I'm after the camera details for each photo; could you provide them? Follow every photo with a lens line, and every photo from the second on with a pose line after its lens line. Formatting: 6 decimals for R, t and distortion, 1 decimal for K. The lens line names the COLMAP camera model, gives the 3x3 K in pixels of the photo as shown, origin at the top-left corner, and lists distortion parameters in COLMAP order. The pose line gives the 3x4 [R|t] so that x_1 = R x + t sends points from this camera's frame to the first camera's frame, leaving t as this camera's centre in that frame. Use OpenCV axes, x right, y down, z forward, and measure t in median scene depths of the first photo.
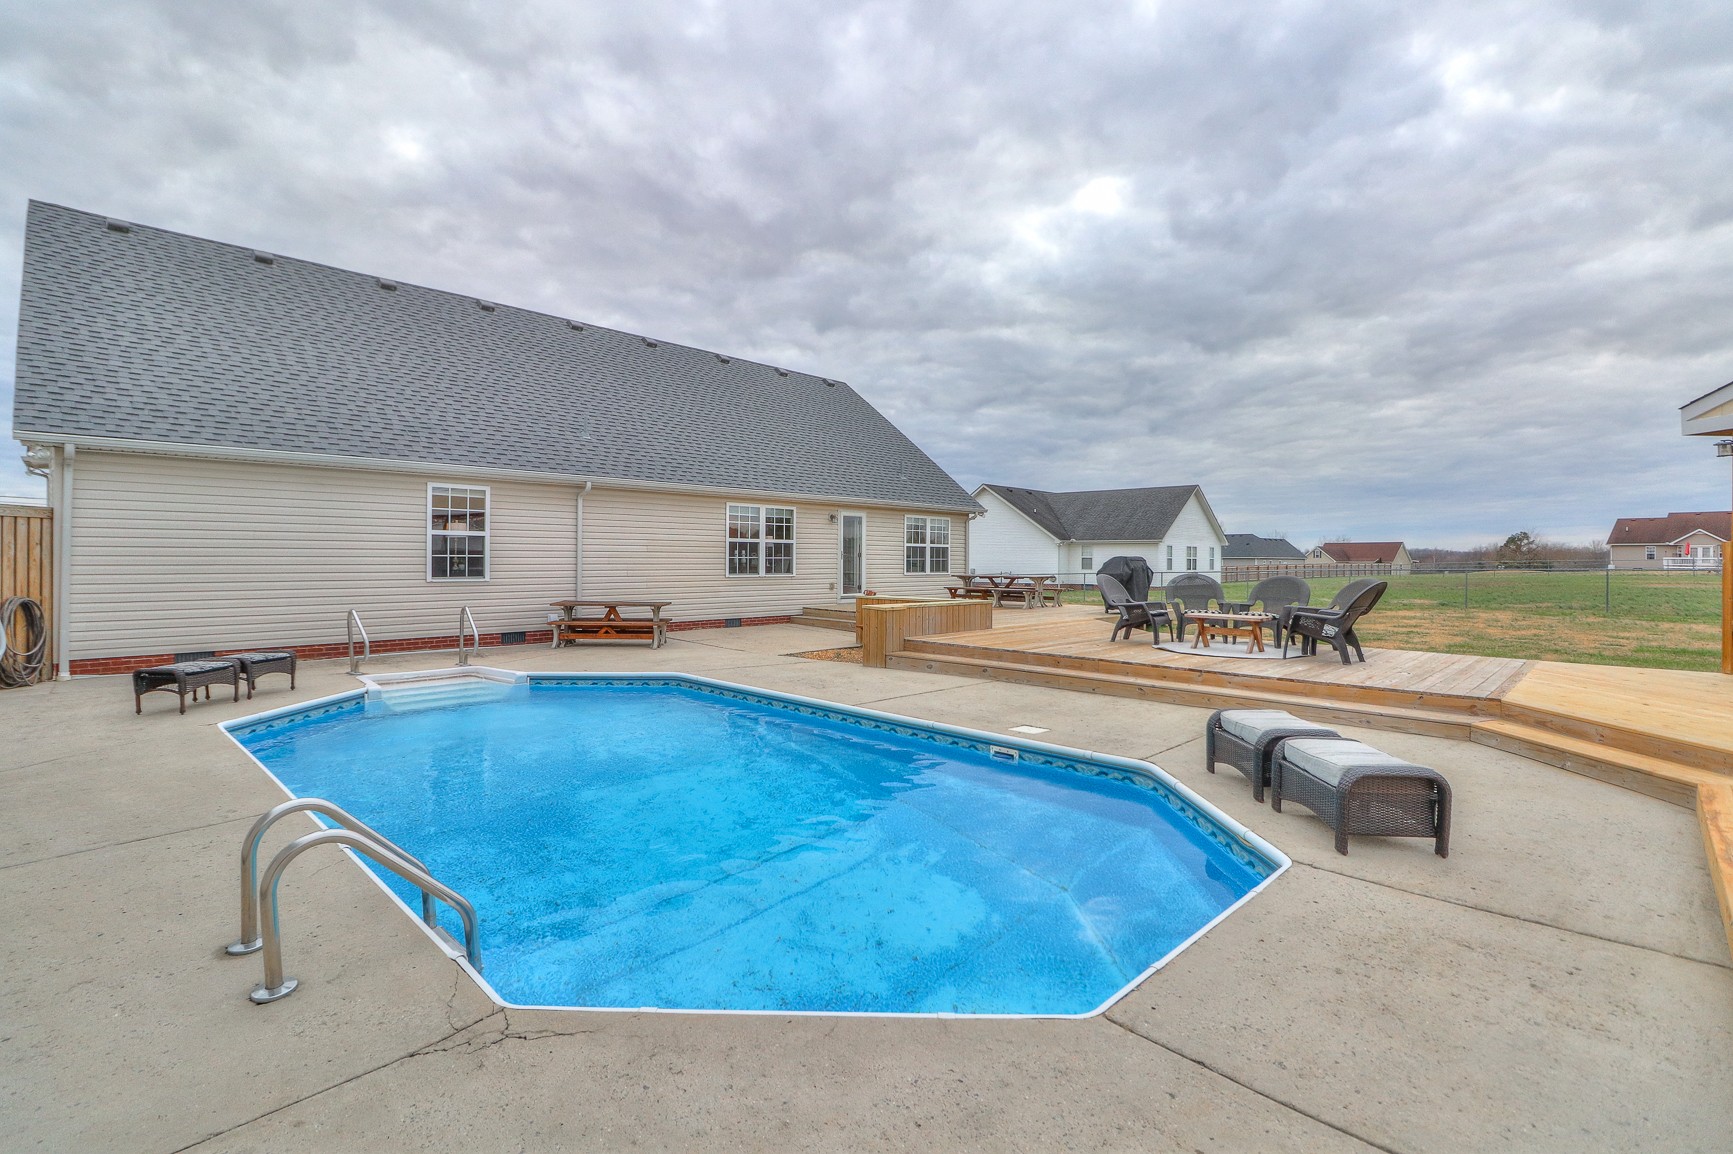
lens RADIAL K [[804.9, 0, 870.4], [0, 804.9, 568.1], [0, 0, 1]] dist [0.026602, -0.018242]
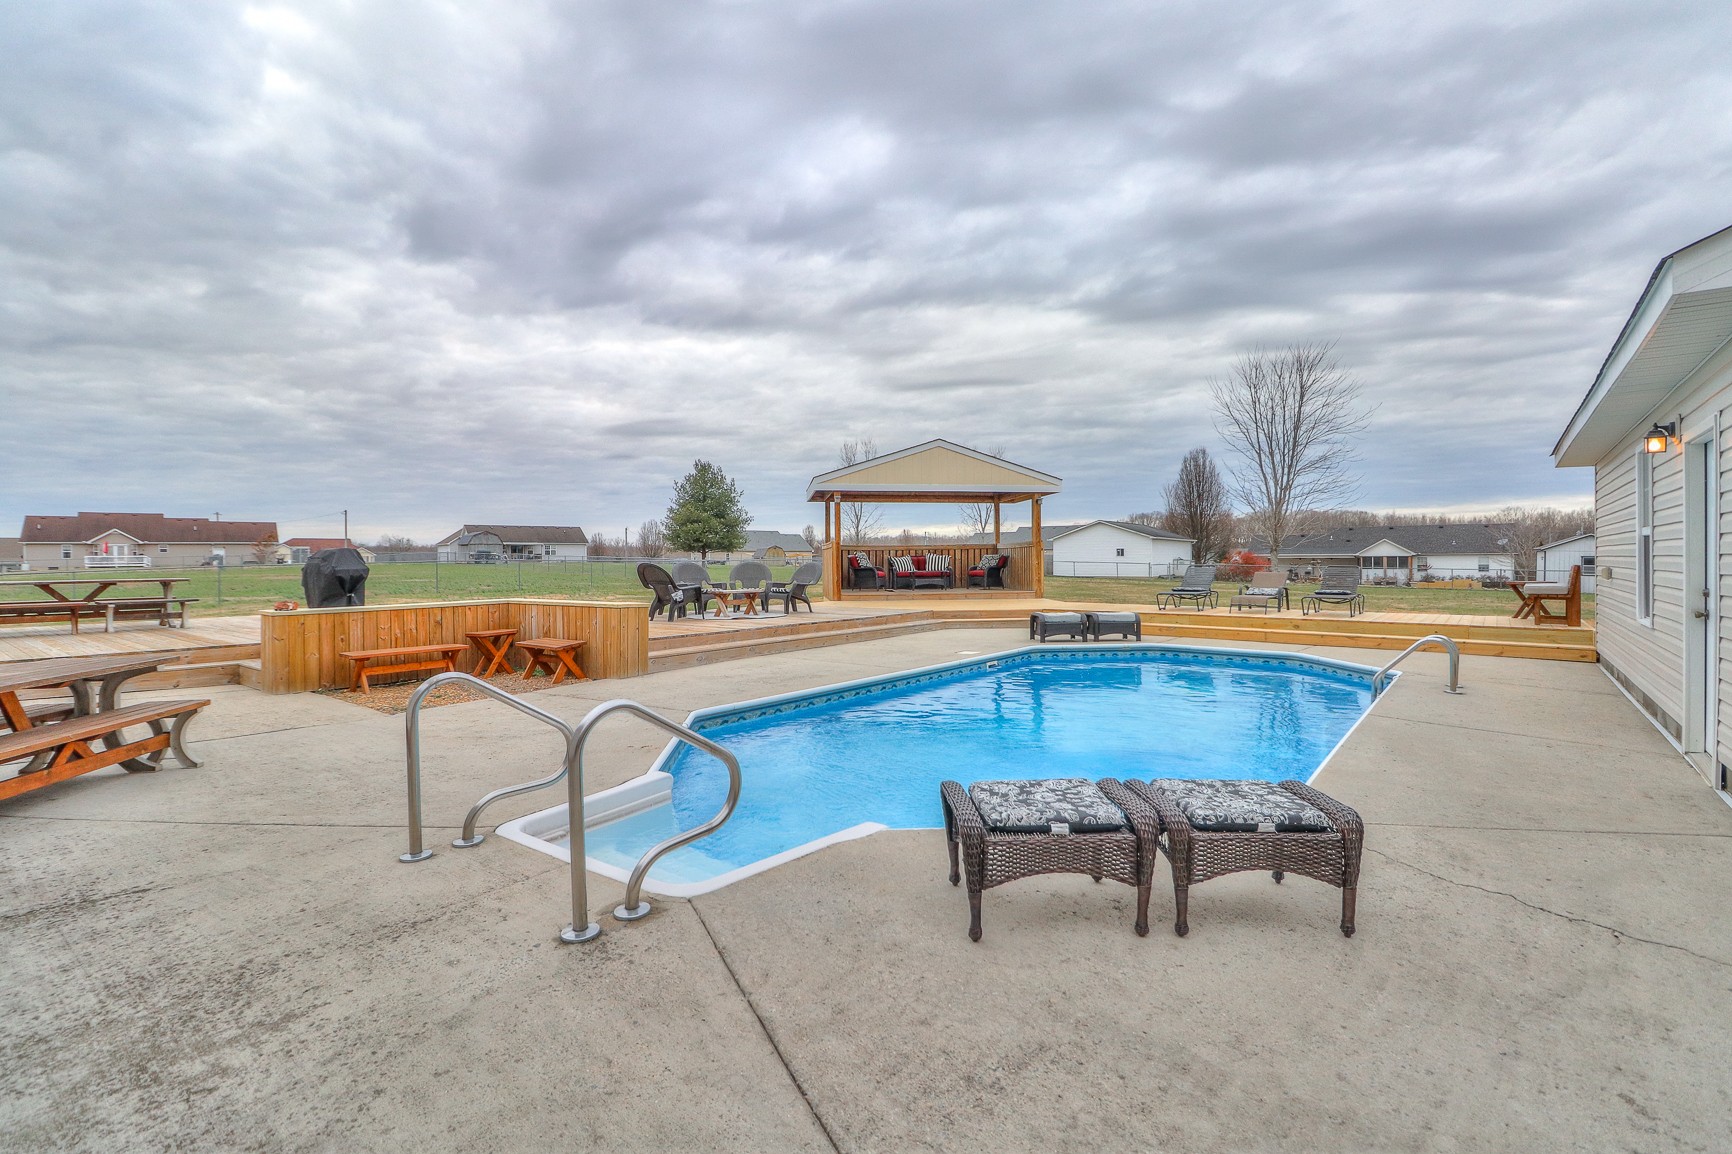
lens RADIAL K [[804.1, 0, 866.9], [0, 804.1, 563.6], [0, 0, 1]] dist [0.011707, -0.012552]
pose [[-0.140022, -0.013131, 0.990061, -0.981657], [0.018008, 0.999713, 0.015806, -0.008659], [-0.989985, 0.020042, -0.139745, 1.004495]]
